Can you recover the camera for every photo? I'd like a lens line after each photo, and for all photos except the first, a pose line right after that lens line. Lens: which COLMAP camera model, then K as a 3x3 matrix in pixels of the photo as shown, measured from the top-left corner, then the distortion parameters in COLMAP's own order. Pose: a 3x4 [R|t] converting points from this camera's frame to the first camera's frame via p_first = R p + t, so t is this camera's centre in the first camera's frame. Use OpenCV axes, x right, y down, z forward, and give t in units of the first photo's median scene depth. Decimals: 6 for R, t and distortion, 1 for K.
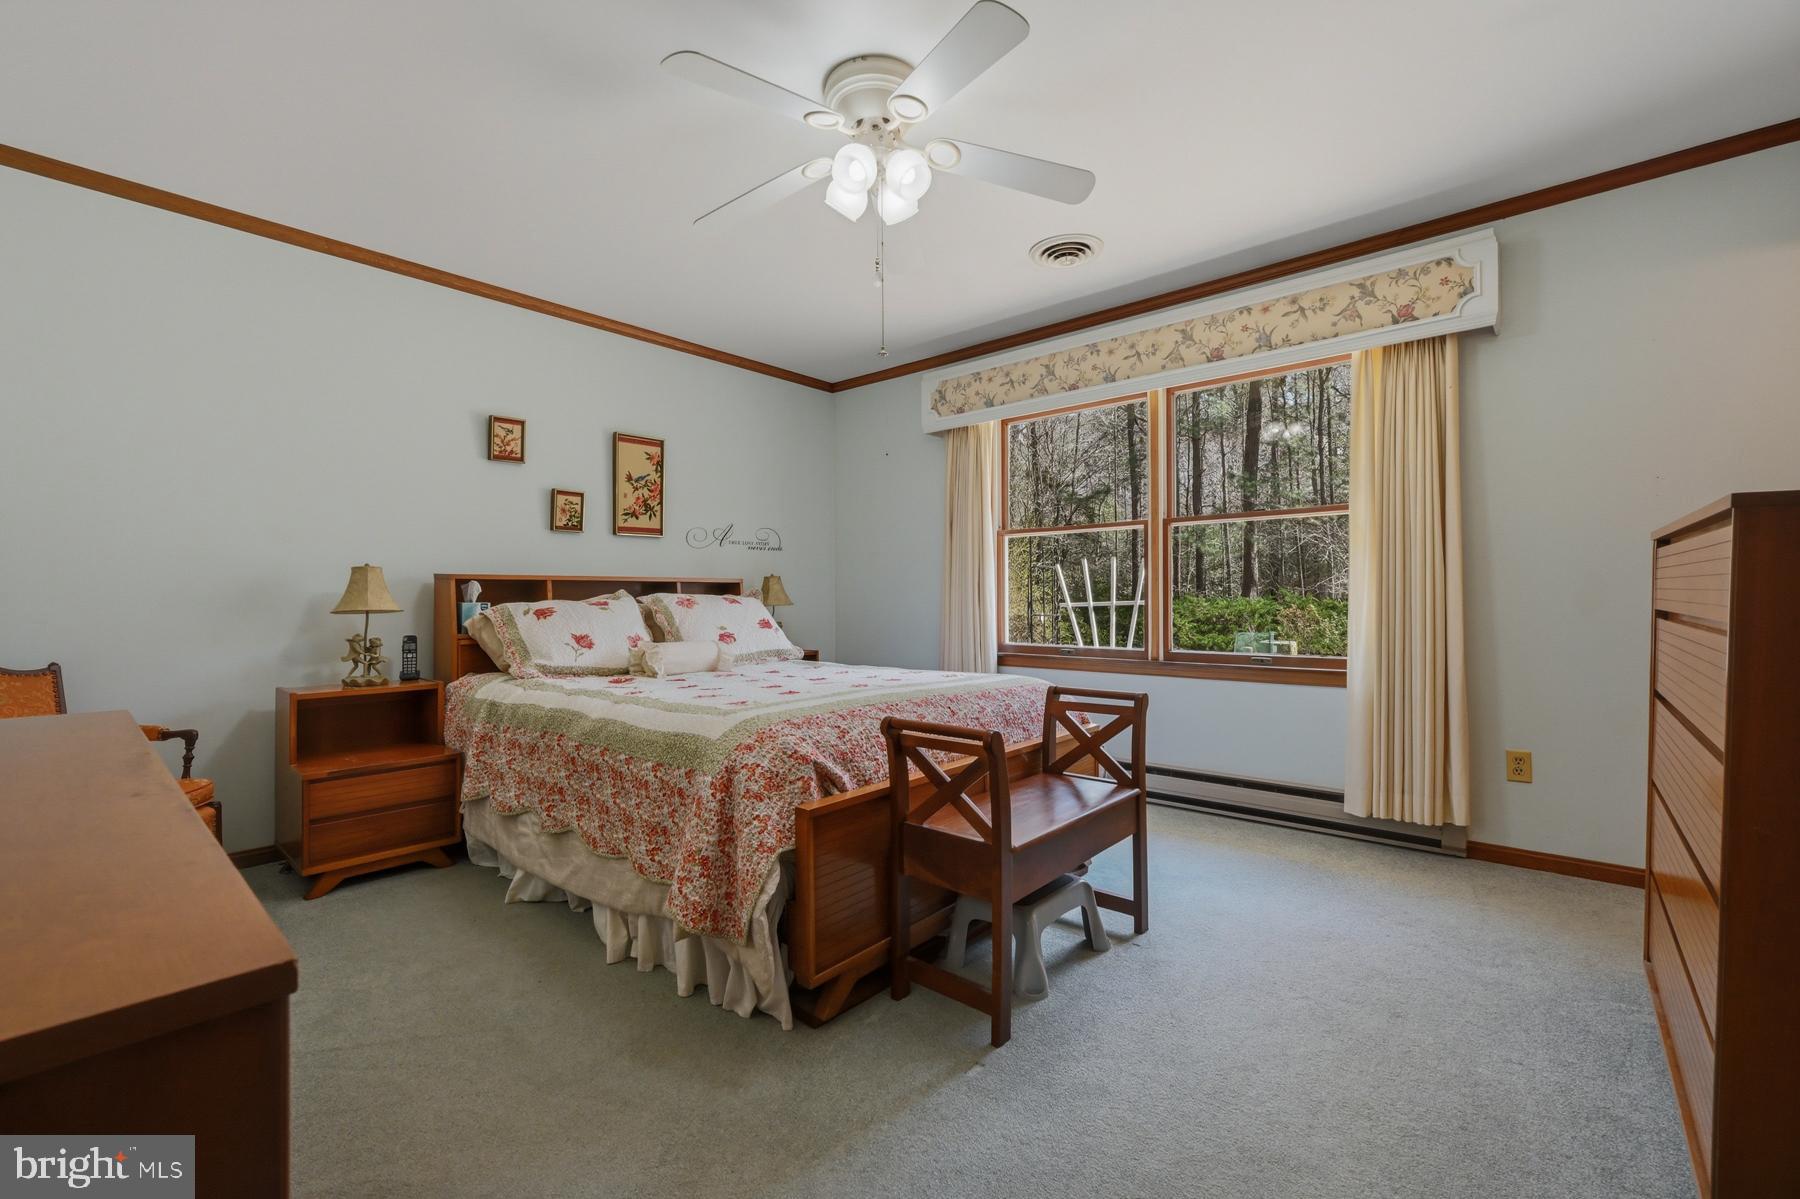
lens RADIAL K [[707.2, 0, 902.1], [0, 707.2, 604.1], [0, 0, 1]] dist [-0.001078, 0.000204]
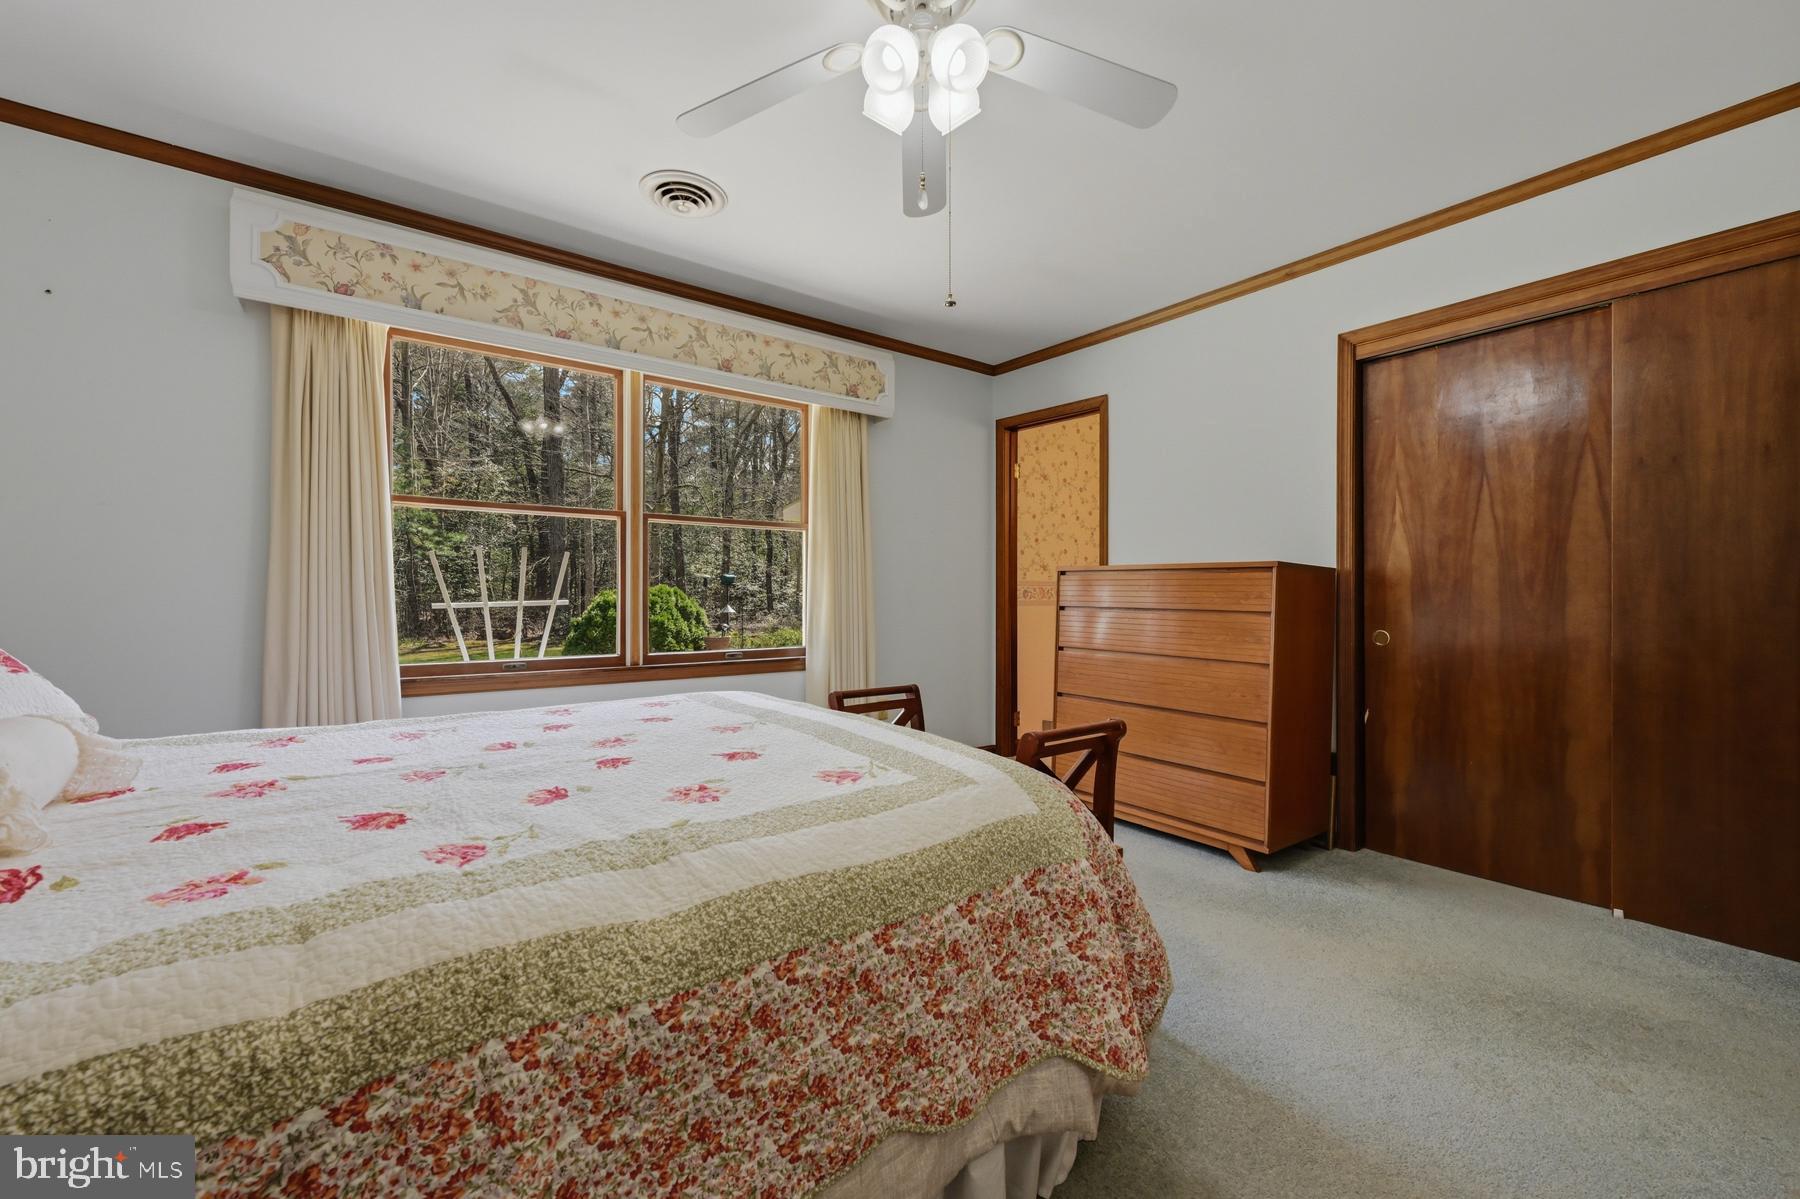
lens RADIAL K [[707.2, 0, 899.5], [0, 707.2, 597.1], [0, 0, 1]] dist [-0.001078, 0.000204]
pose [[0.245764, -0.000710, 0.969330, -0.450961], [-0.001316, 0.999999, 0.001067, -0.011639], [-0.969329, -0.001538, 0.245762, 0.444106]]
